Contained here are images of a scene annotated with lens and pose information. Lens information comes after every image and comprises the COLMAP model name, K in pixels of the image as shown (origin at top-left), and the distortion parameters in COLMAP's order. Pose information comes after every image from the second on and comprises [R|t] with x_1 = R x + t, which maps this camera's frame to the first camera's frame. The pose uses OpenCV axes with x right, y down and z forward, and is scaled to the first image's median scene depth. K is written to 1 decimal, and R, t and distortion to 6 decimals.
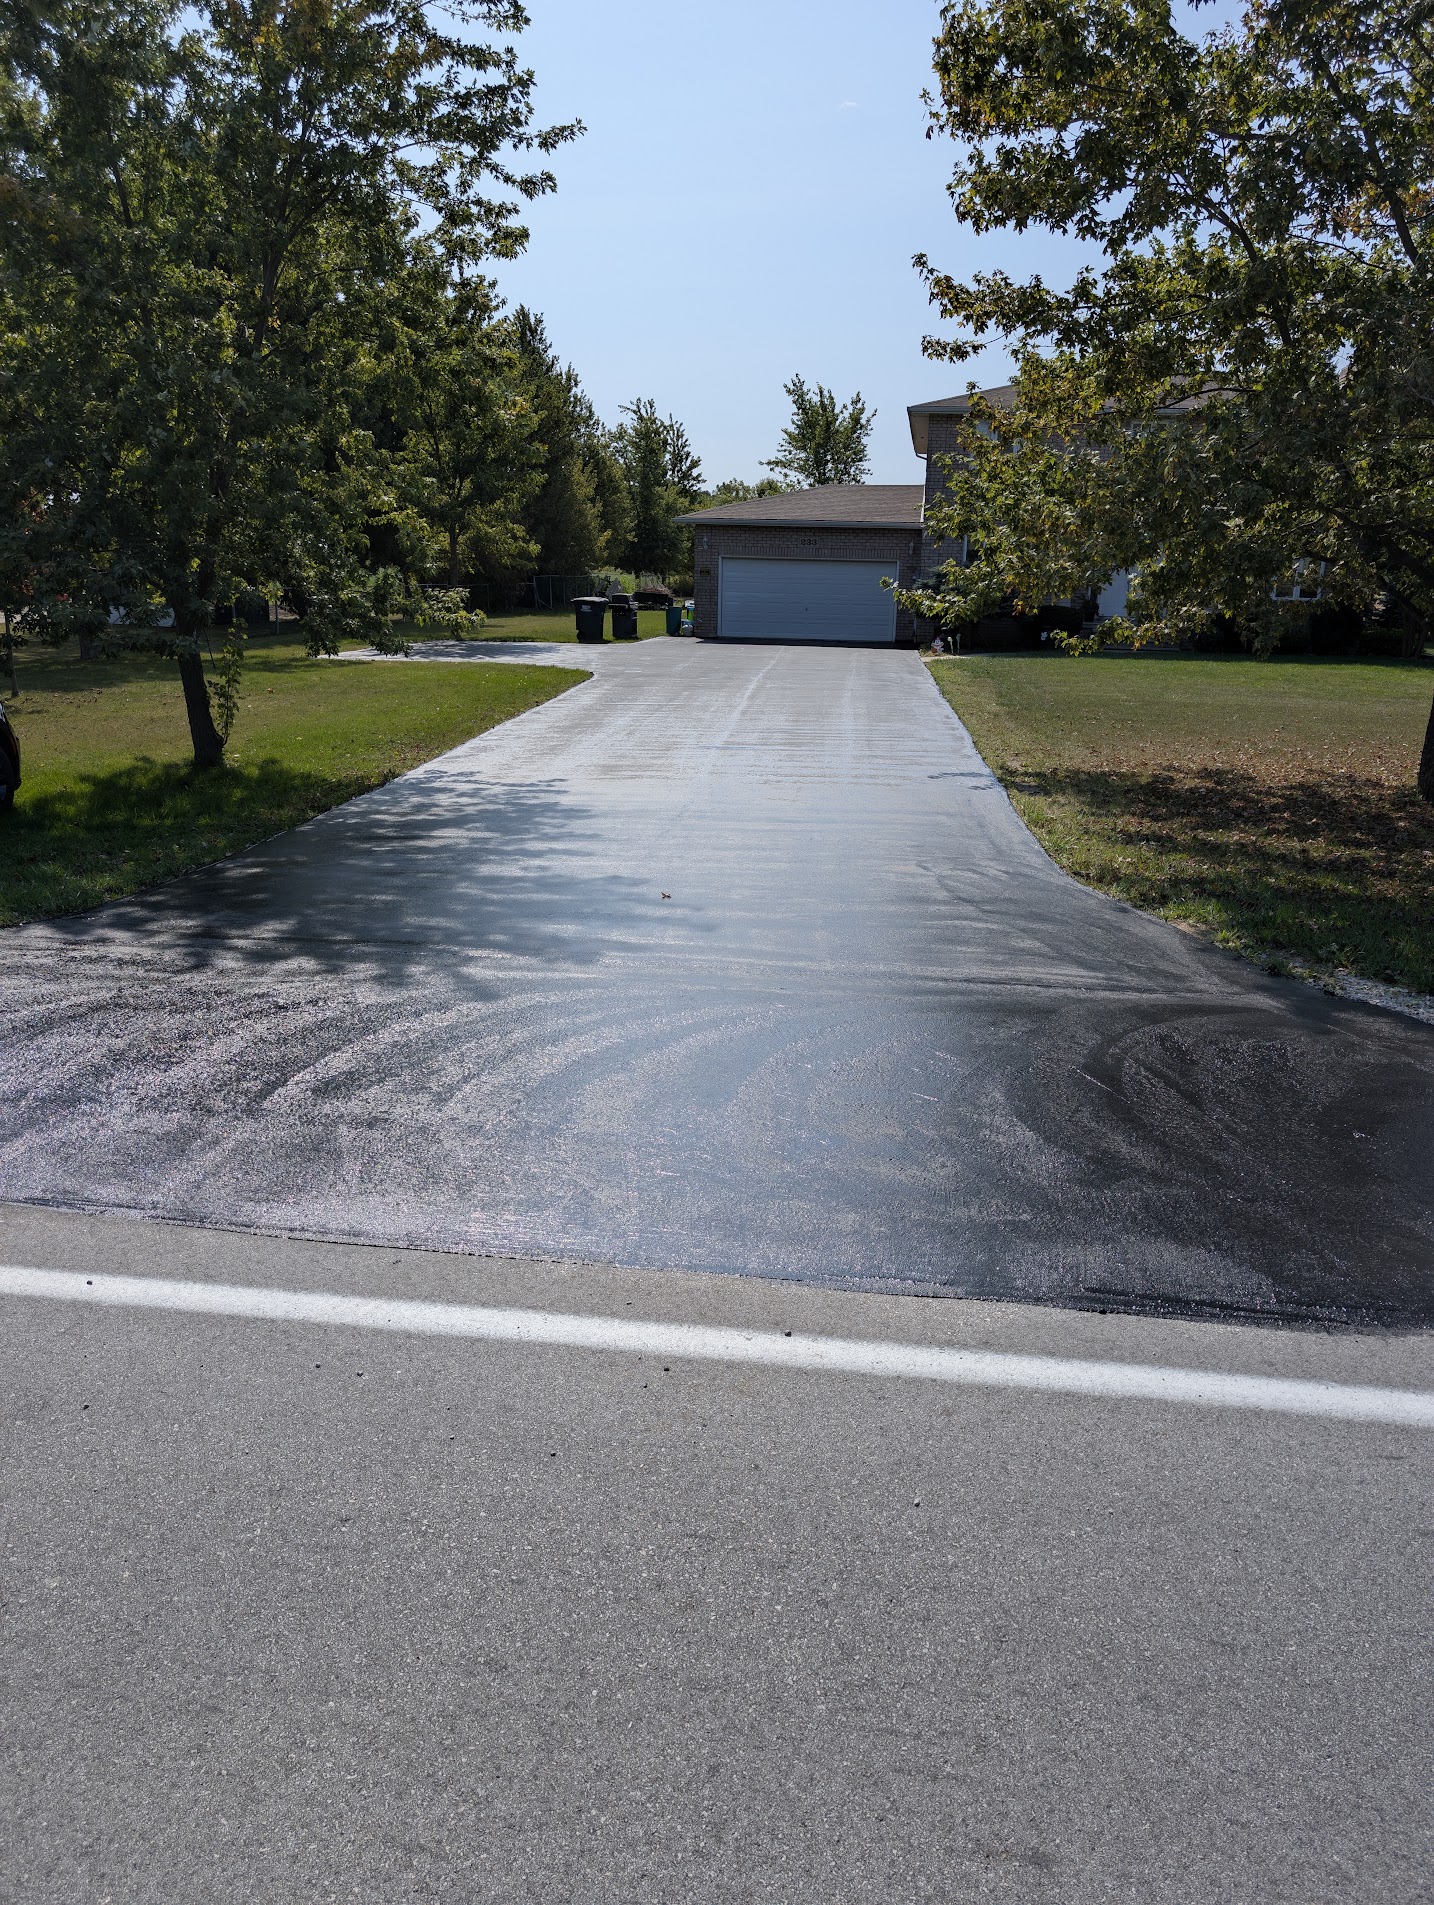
lens RADIAL K [[1265.4, 0, 717.0], [0, 1265.4, 952.5], [0, 0, 1]] dist [0.006823, 0.002084]
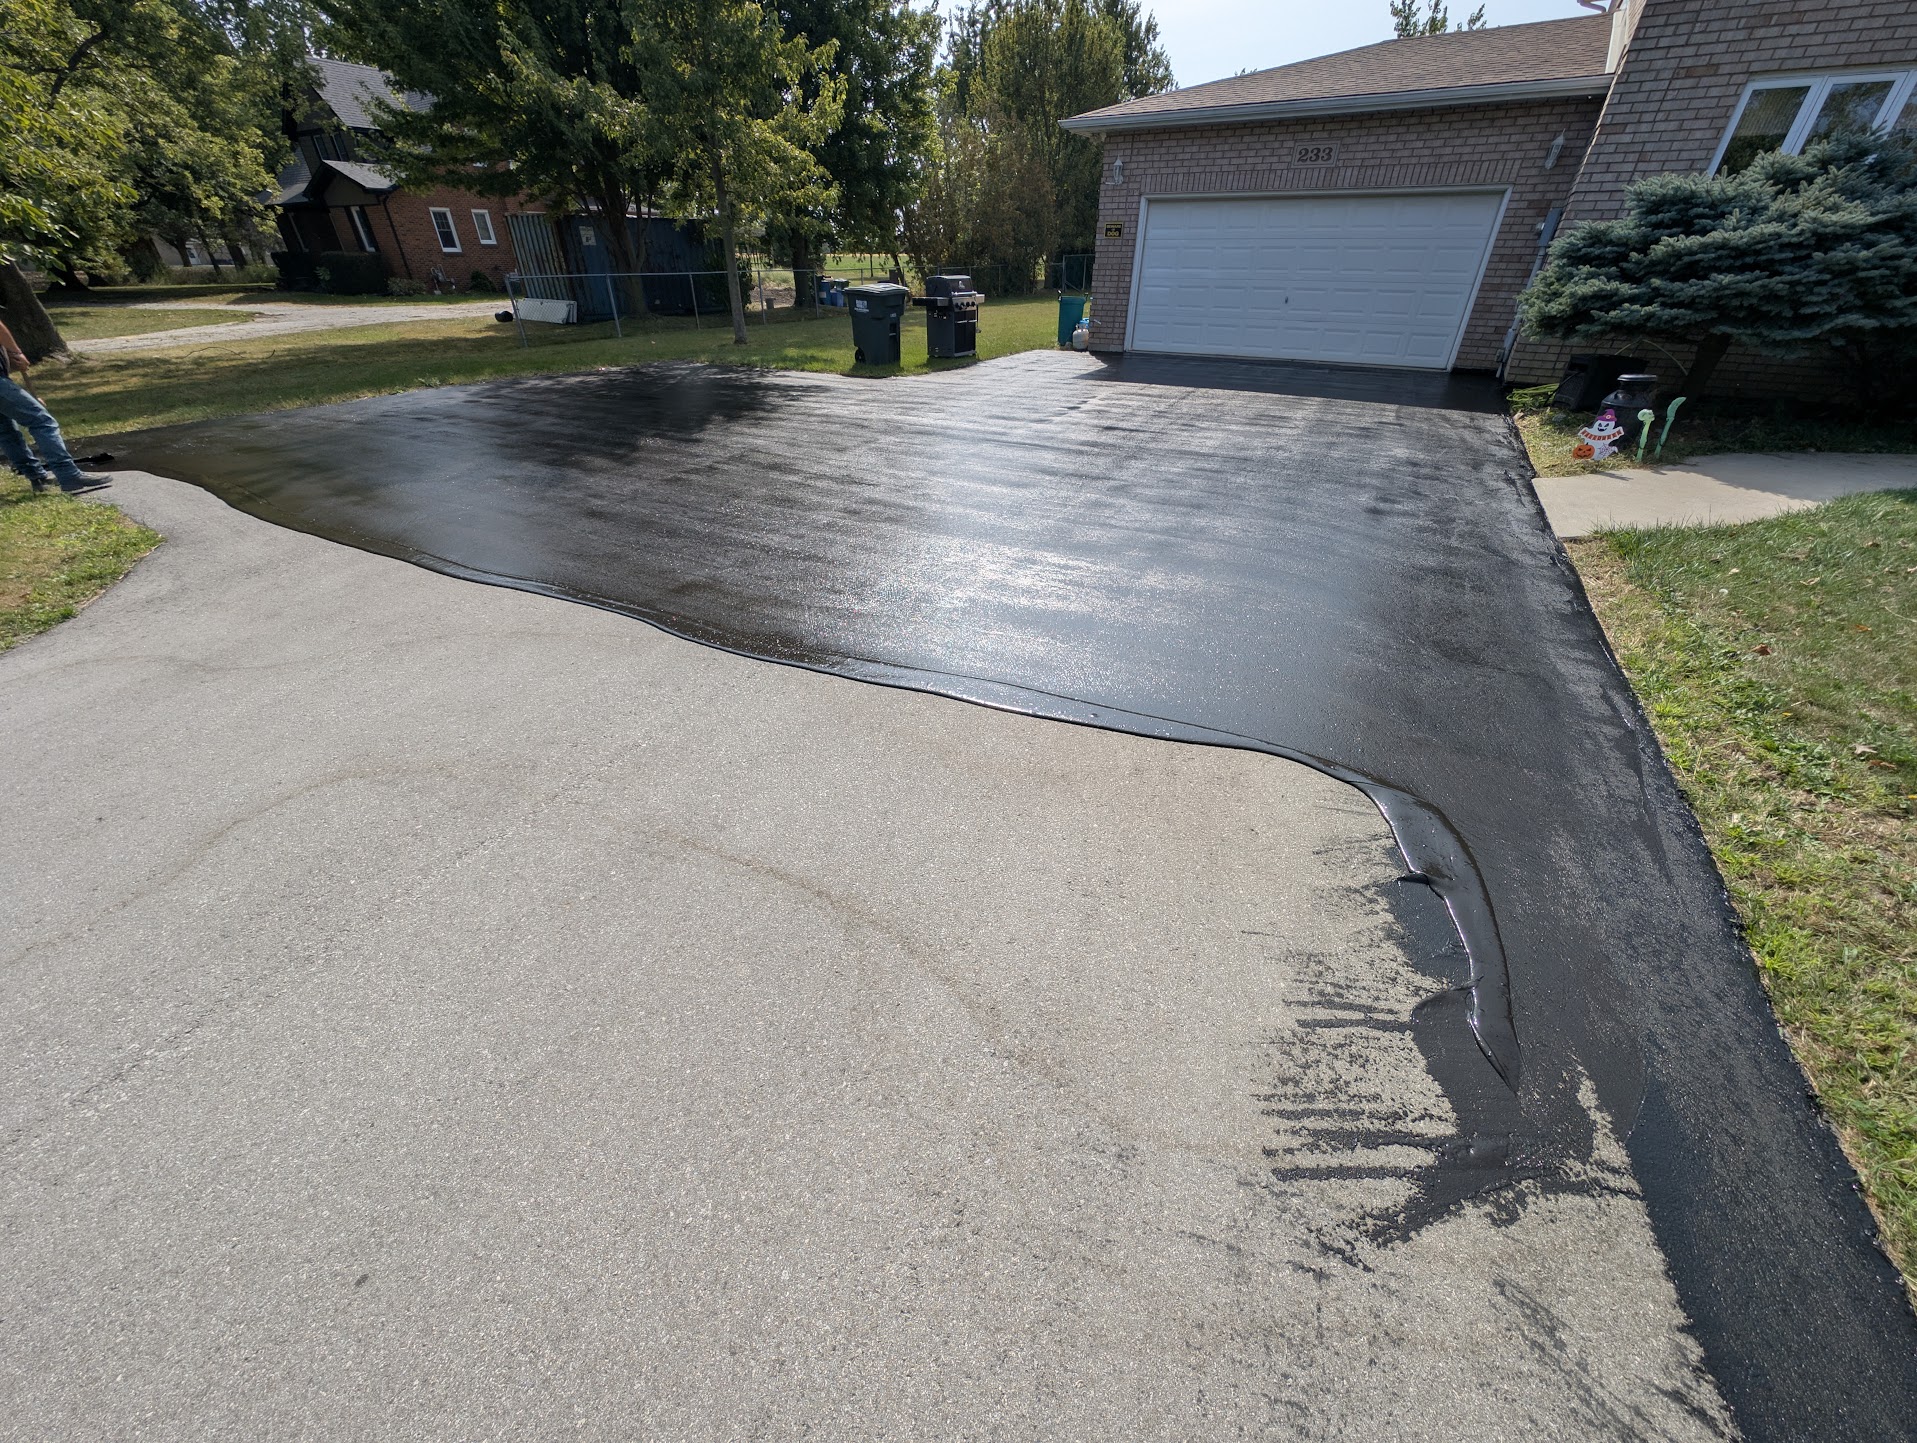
lens RADIAL K [[760.8, 0, 958.5], [0, 760.8, 721.5], [0, 0, 1]] dist [-0.000492, -0.000115]
pose [[0.926720, 0.179520, -0.330096, 0.079249], [-0.089576, 0.958710, 0.269909, -0.173583], [0.364920, -0.220561, 0.904536, 0.610854]]
